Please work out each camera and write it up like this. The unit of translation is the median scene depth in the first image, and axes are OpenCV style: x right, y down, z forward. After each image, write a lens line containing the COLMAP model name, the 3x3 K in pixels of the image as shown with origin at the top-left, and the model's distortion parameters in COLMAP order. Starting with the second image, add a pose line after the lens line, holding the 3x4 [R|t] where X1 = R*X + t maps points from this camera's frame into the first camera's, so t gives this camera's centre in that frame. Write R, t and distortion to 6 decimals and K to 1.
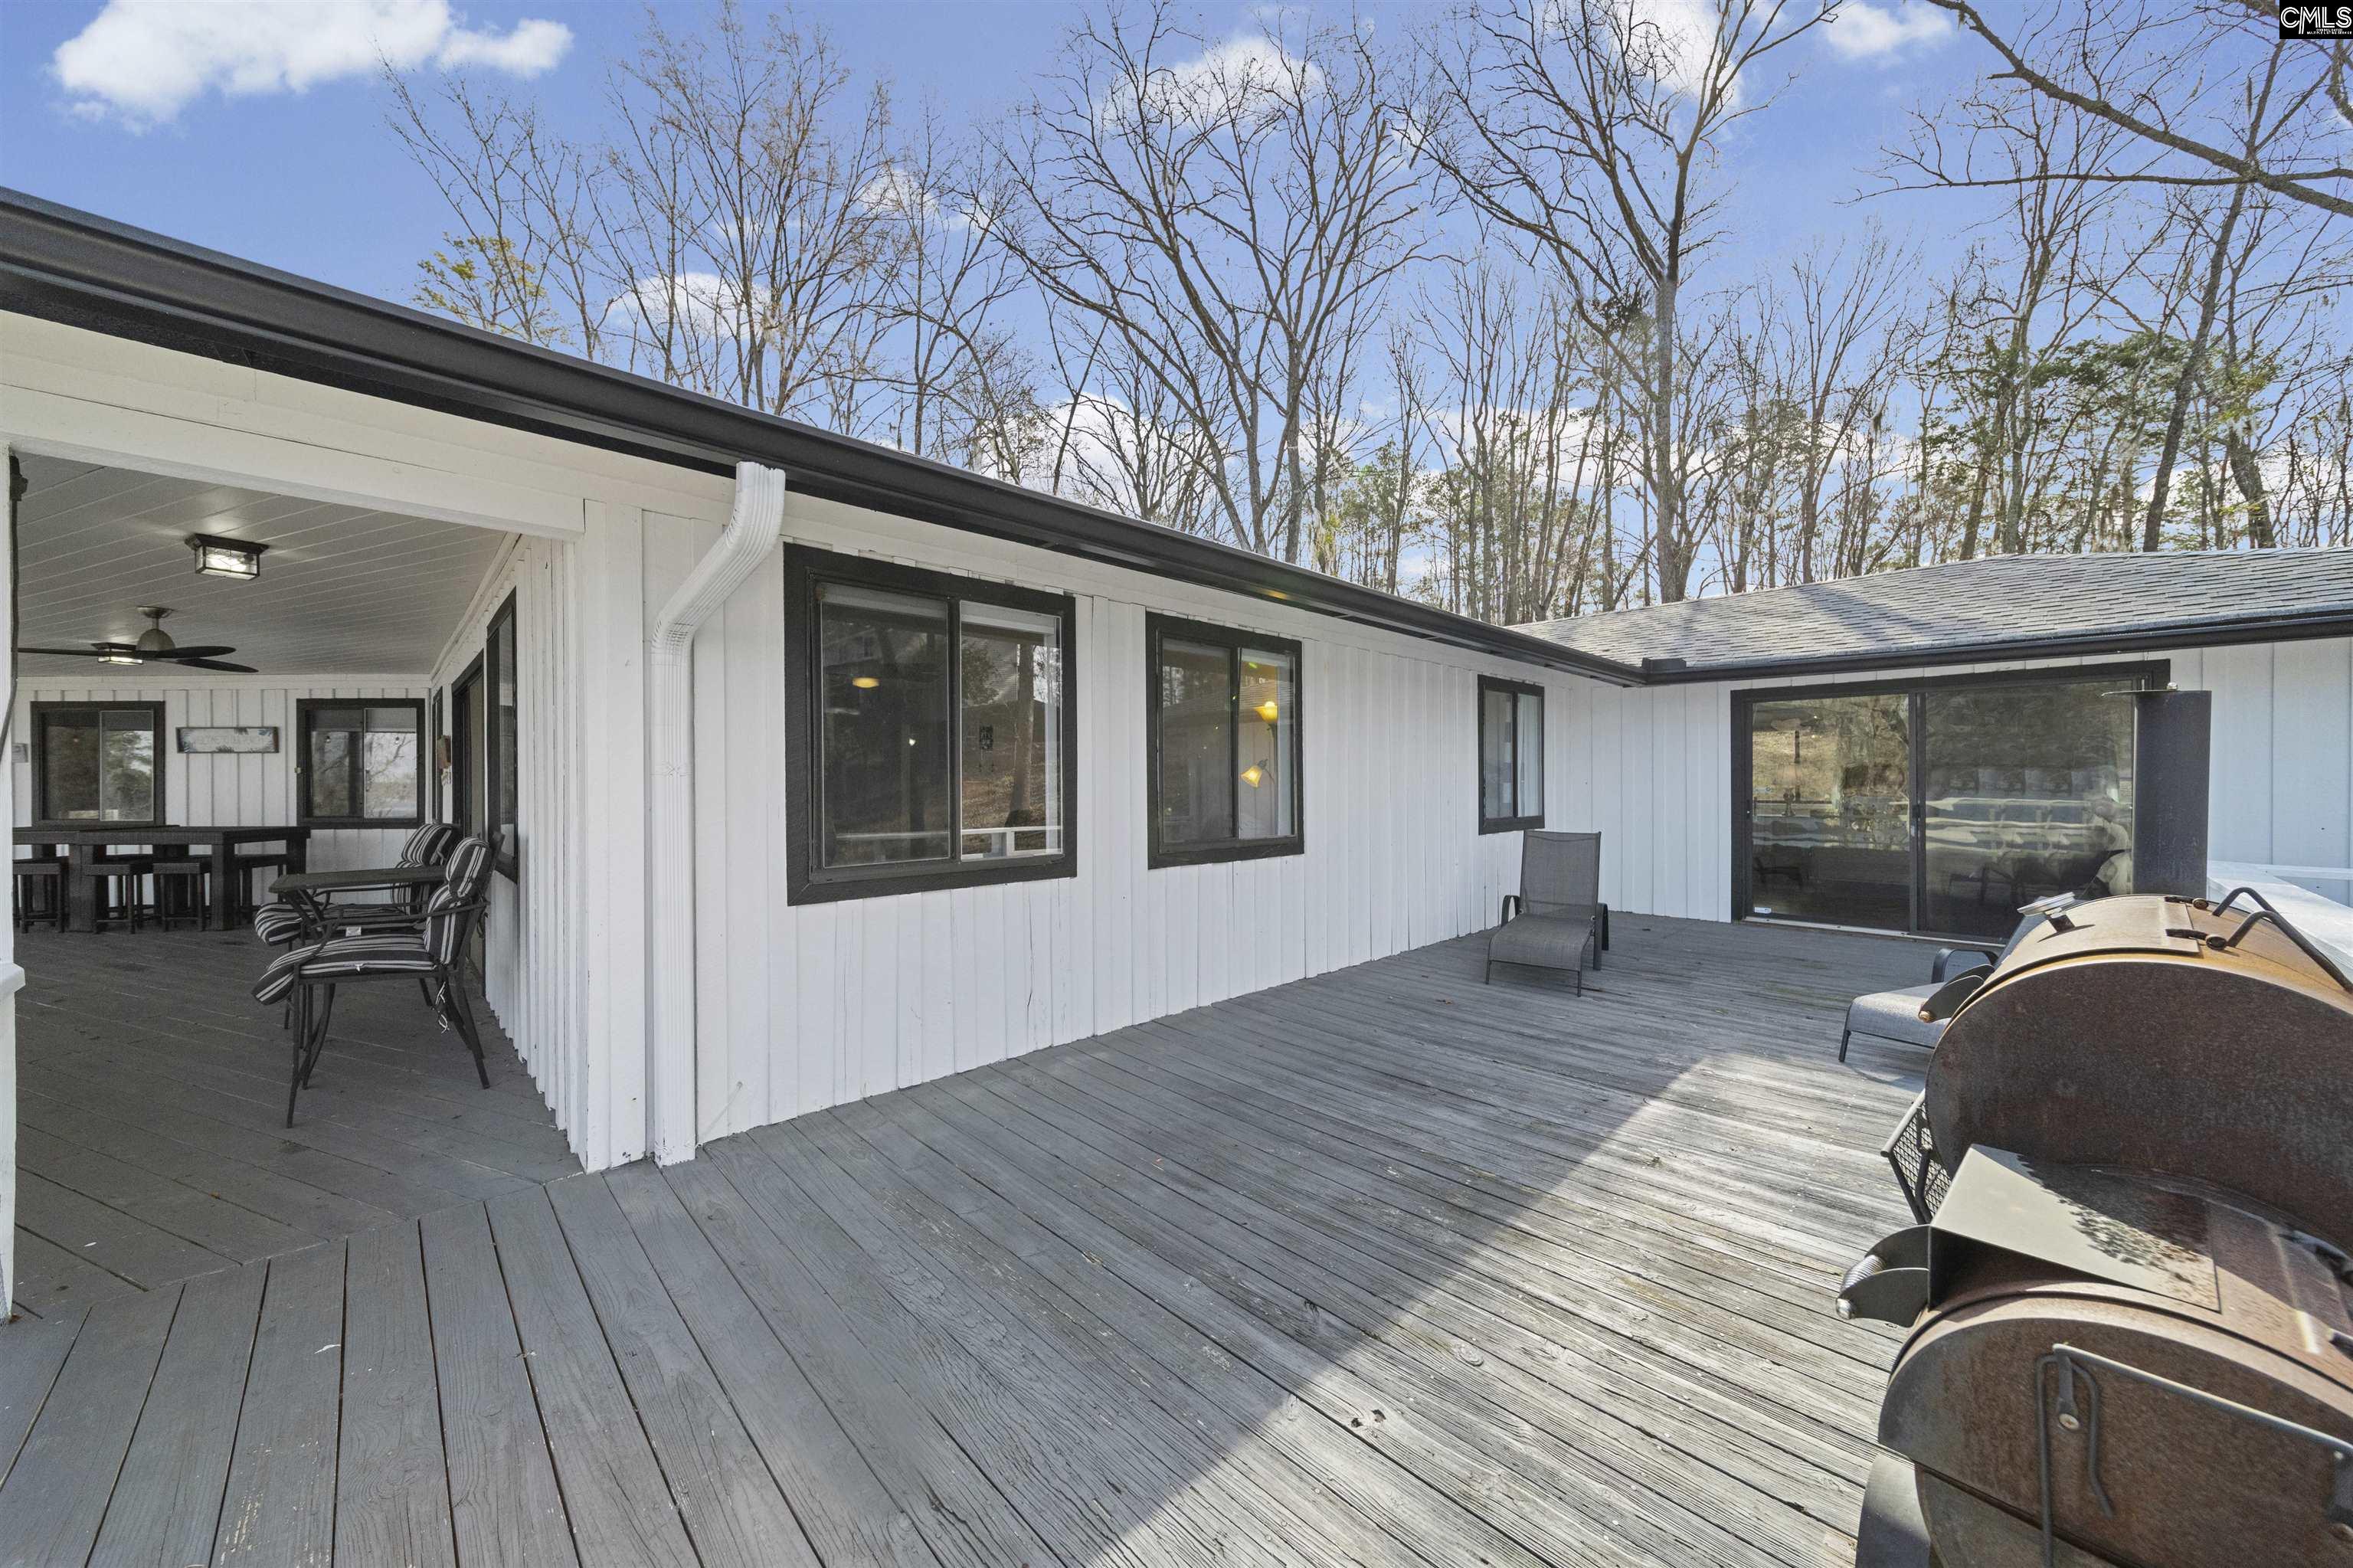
lens RADIAL K [[832.2, 0, 1175.3], [0, 832.2, 793.5], [0, 0, 1]] dist [0.000753, -0.000089]
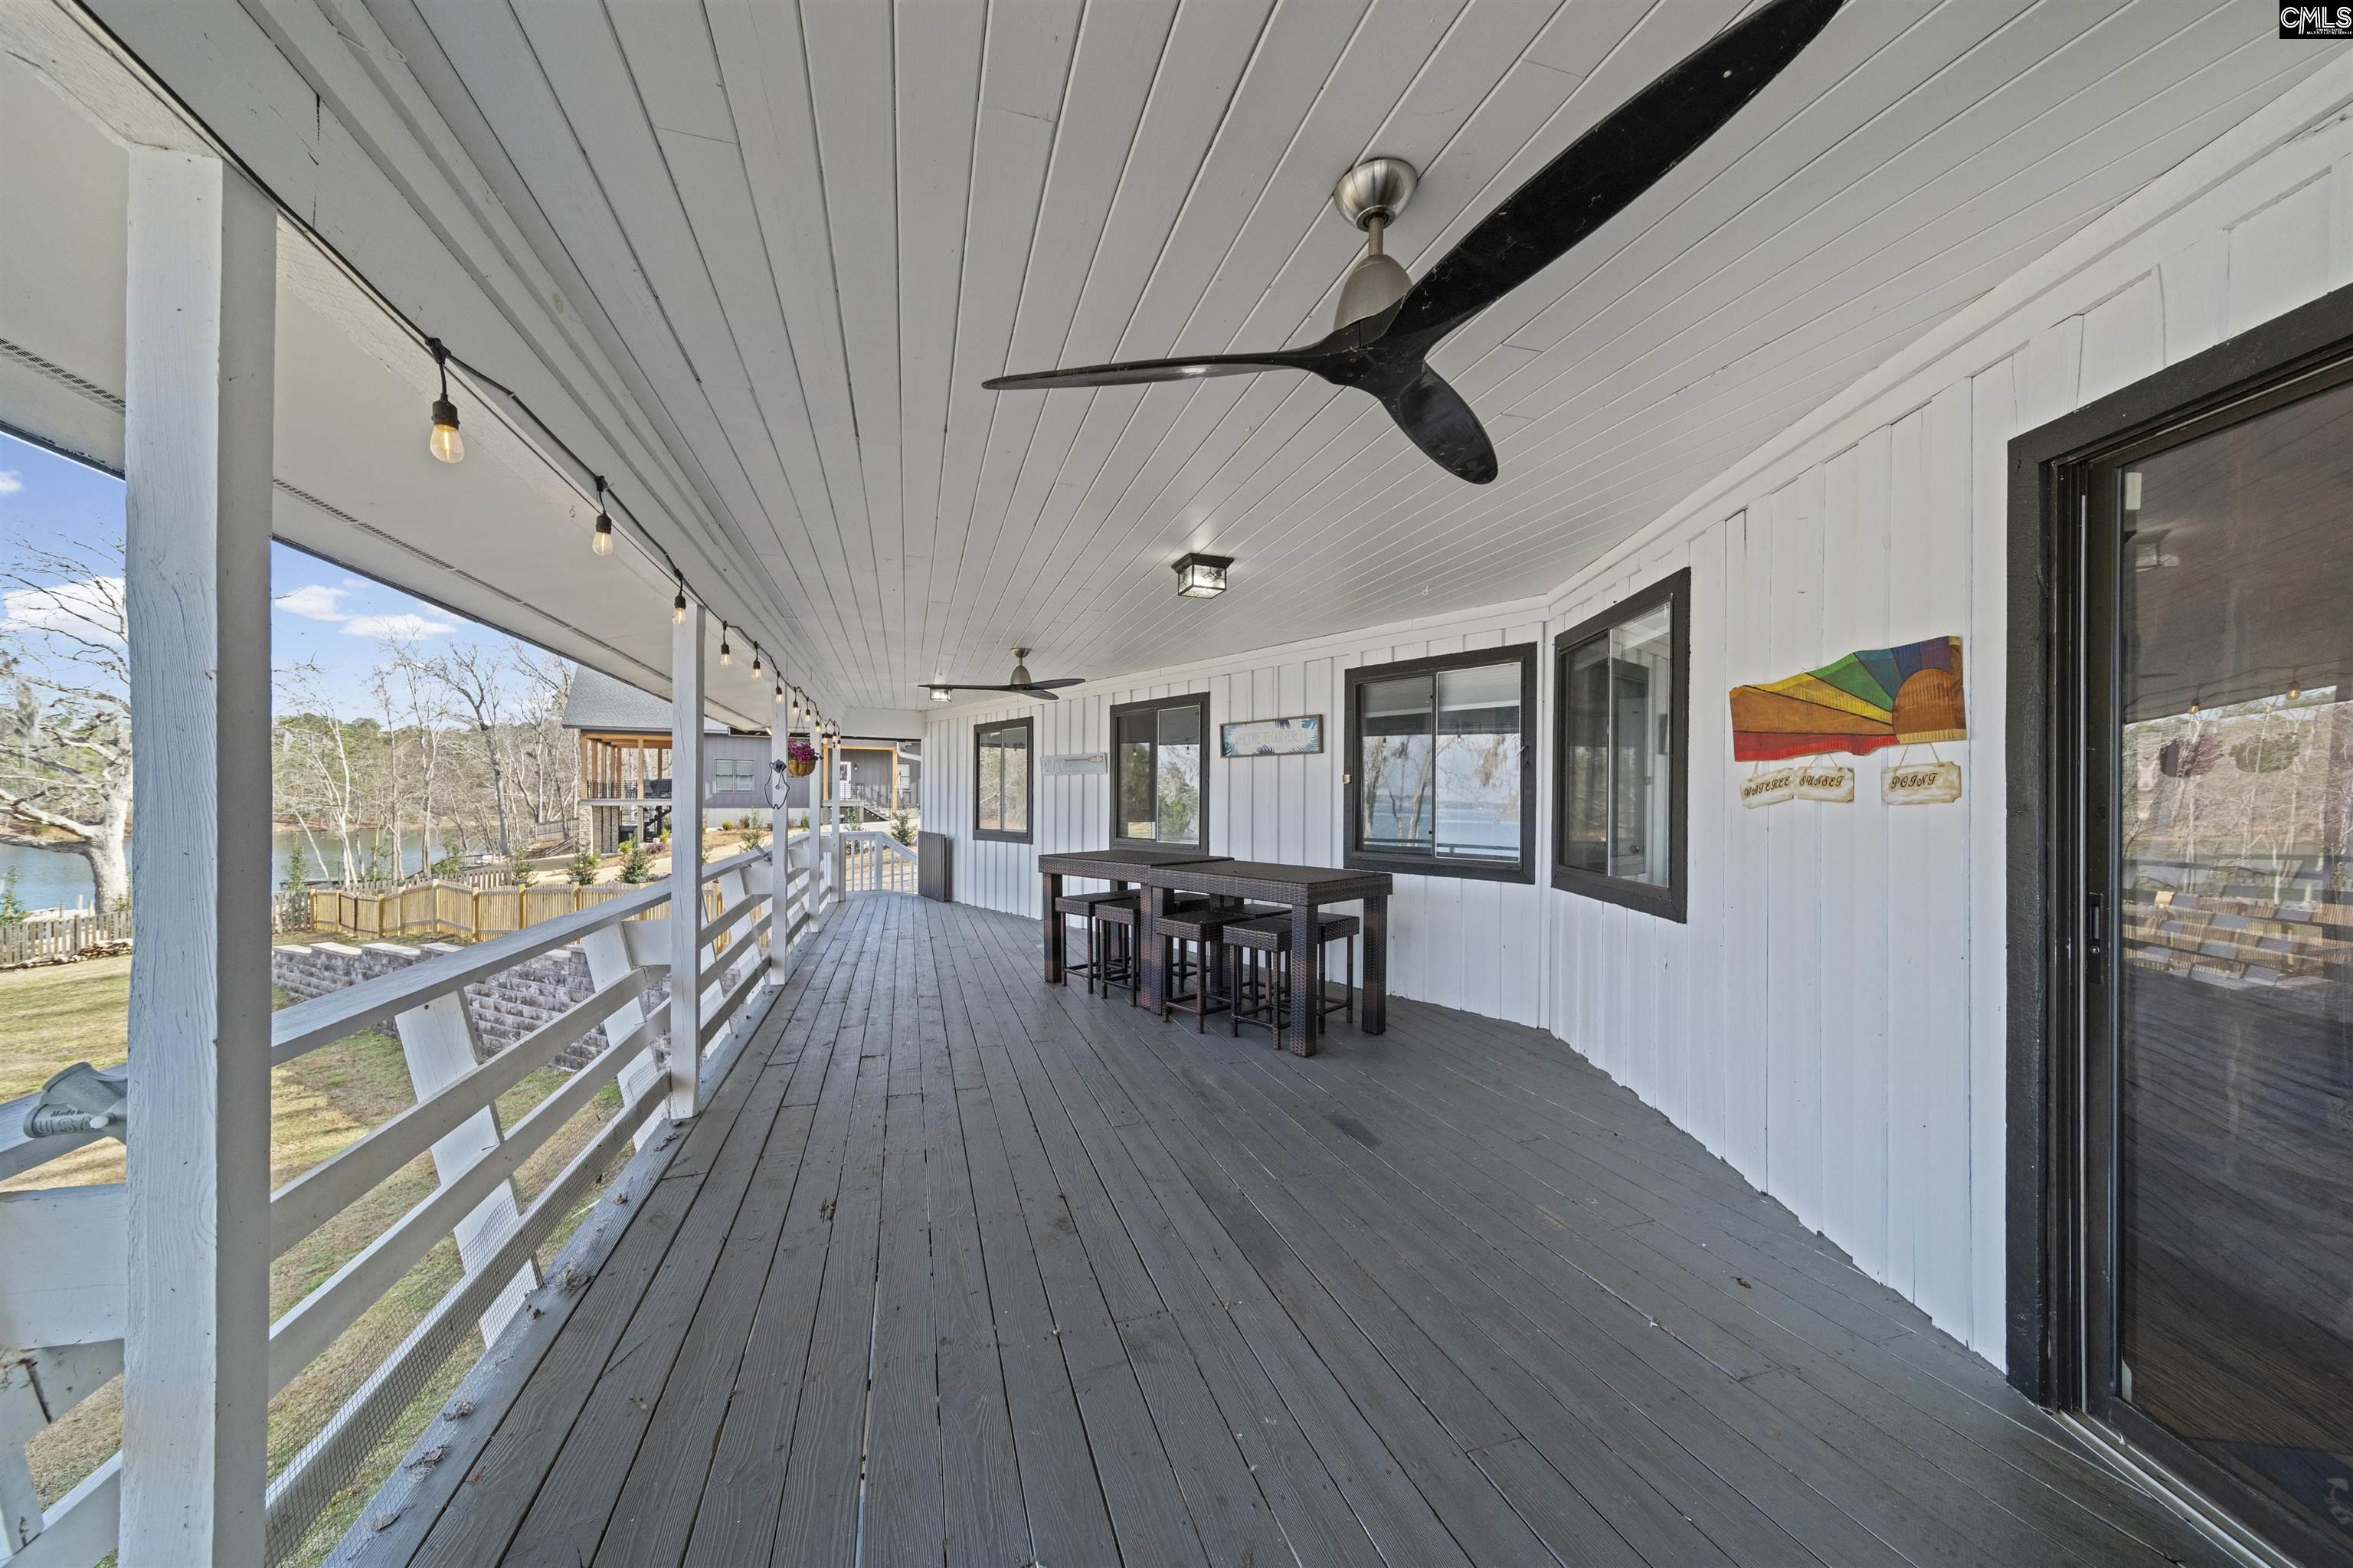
lens RADIAL K [[832.2, 0, 1175.3], [0, 832.2, 793.5], [0, 0, 1]] dist [0.000753, -0.000089]
pose [[0.649665, -0.005149, -0.760203, -0.638763], [-0.007192, 0.999891, -0.012919, -0.004835], [0.760186, 0.013861, 0.649557, 0.465690]]
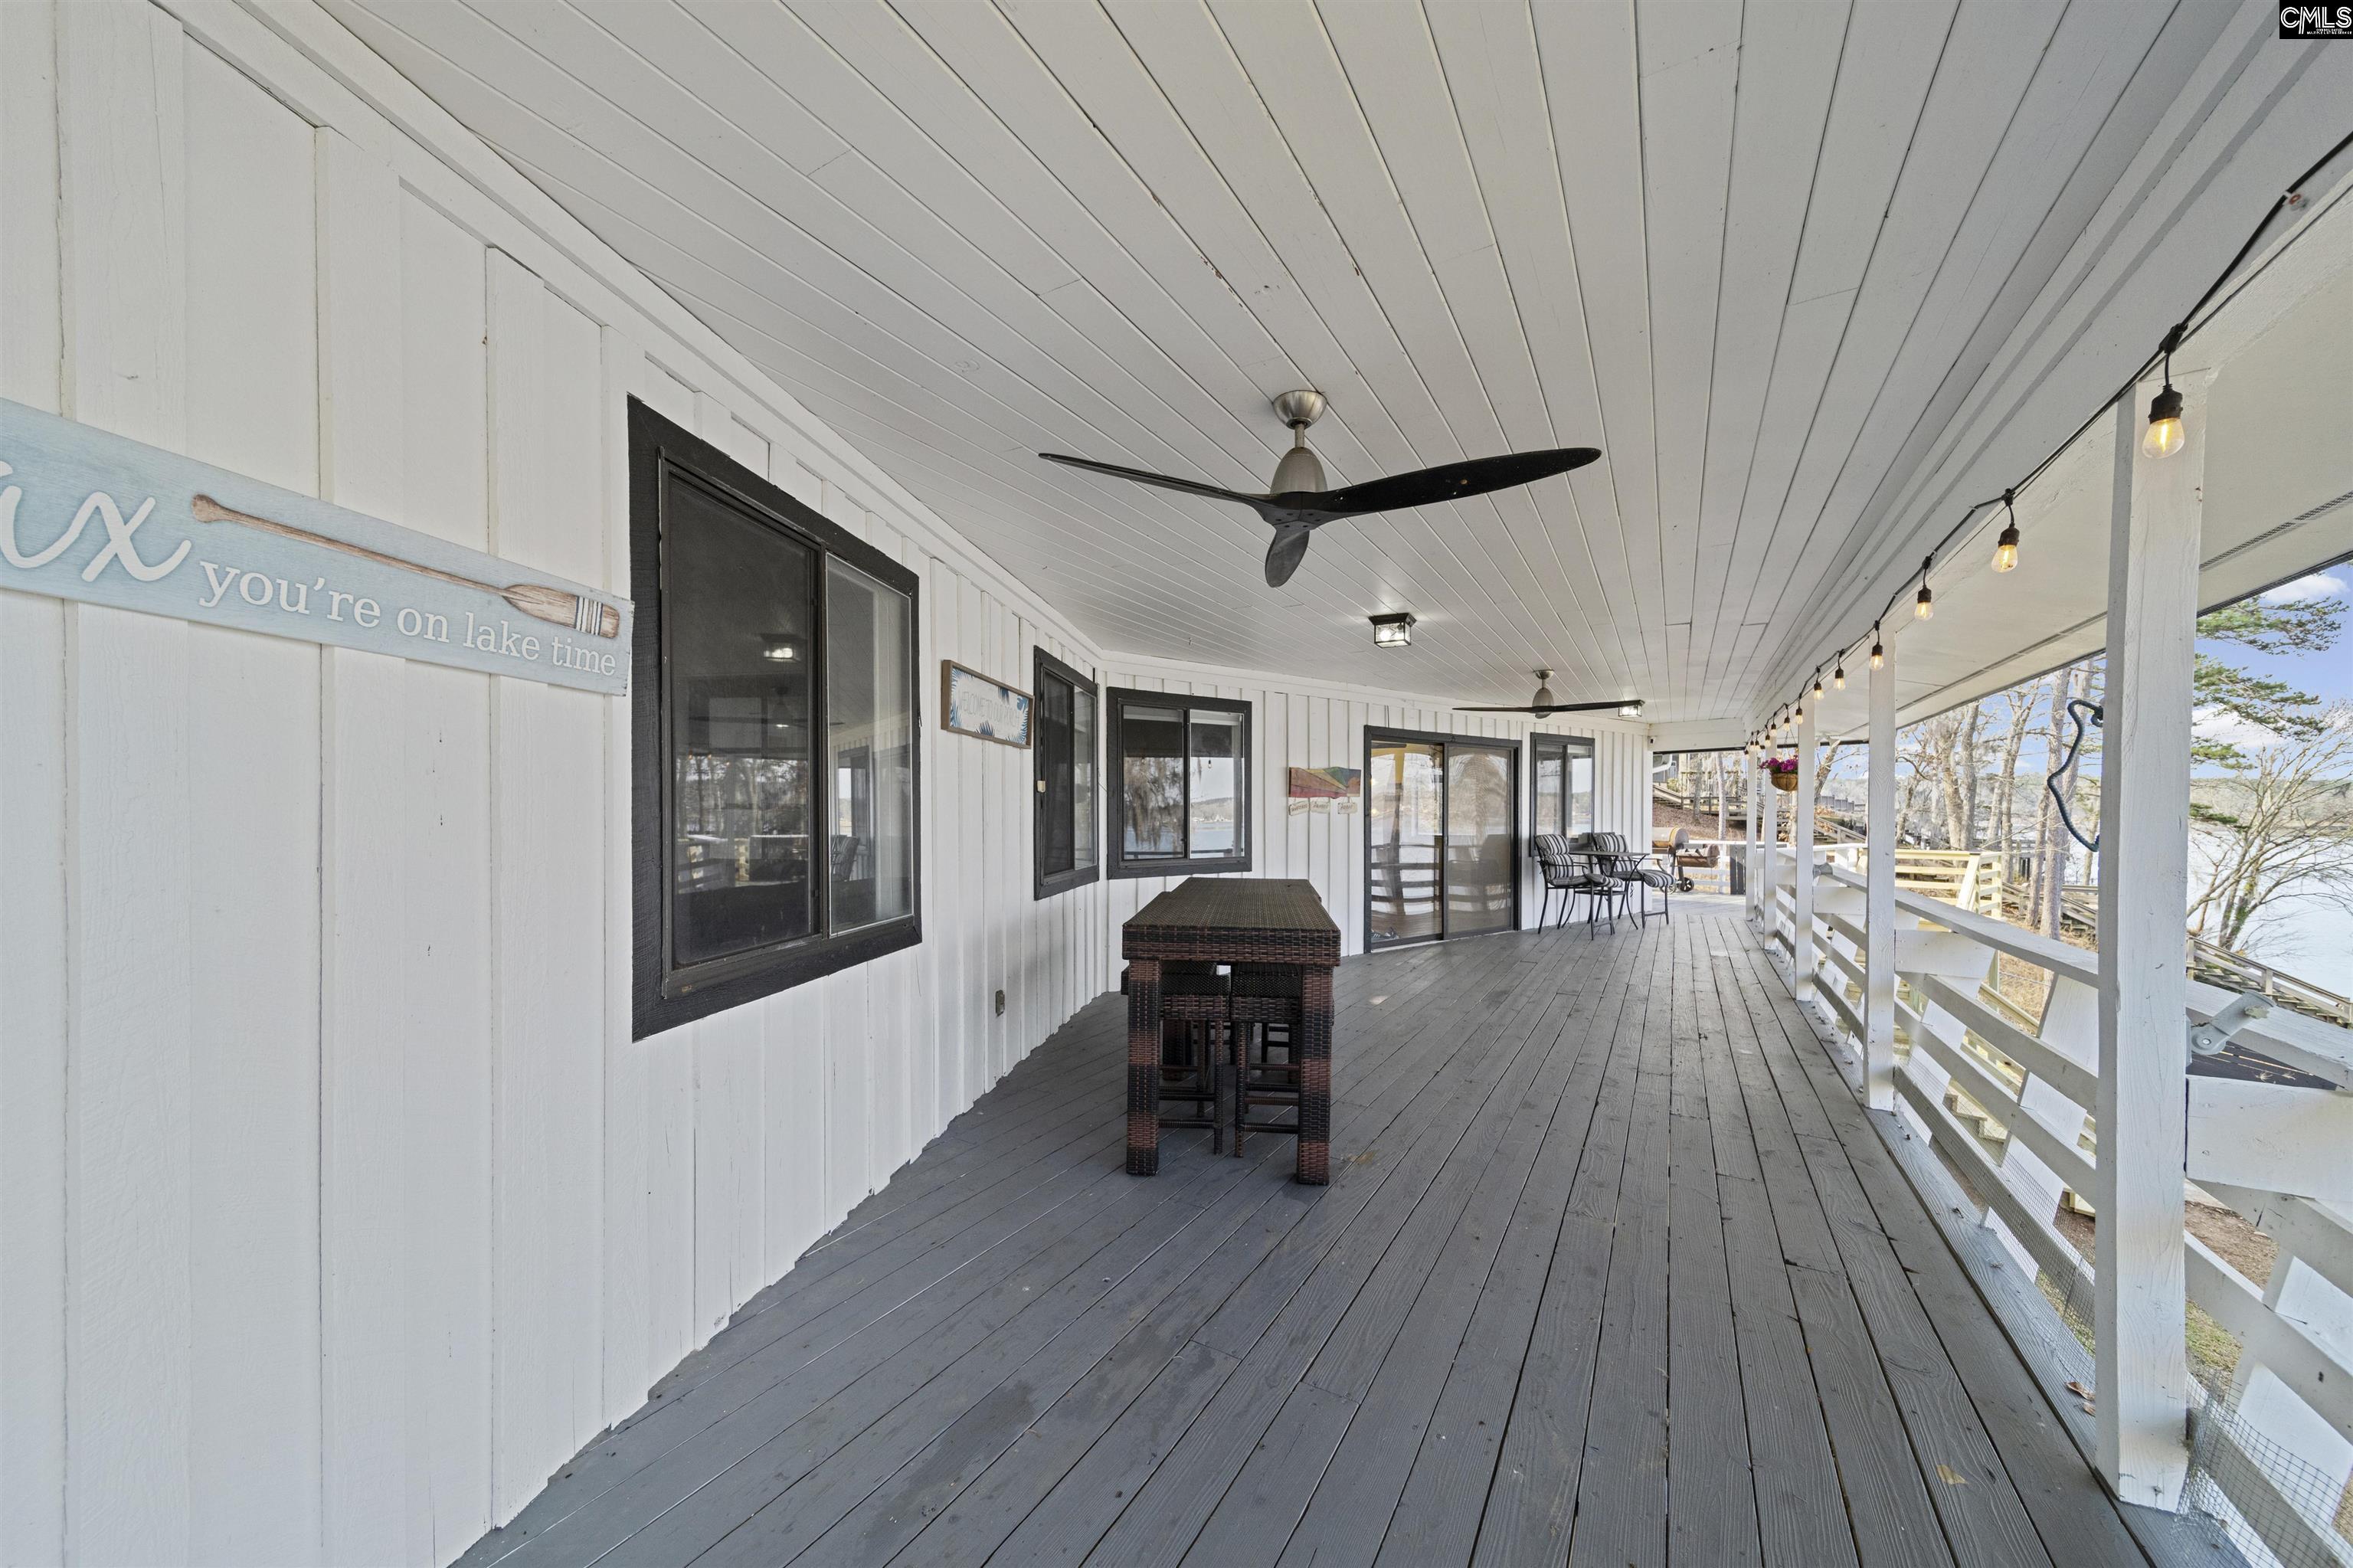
lens RADIAL K [[832.2, 0, 1175.3], [0, 832.2, 793.5], [0, 0, 1]] dist [0.000753, -0.000089]
pose [[0.125681, 0.012694, 0.991989, -1.567474], [-0.005297, 0.999912, -0.012124, -0.016266], [-0.992057, -0.003731, 0.125737, 0.857606]]
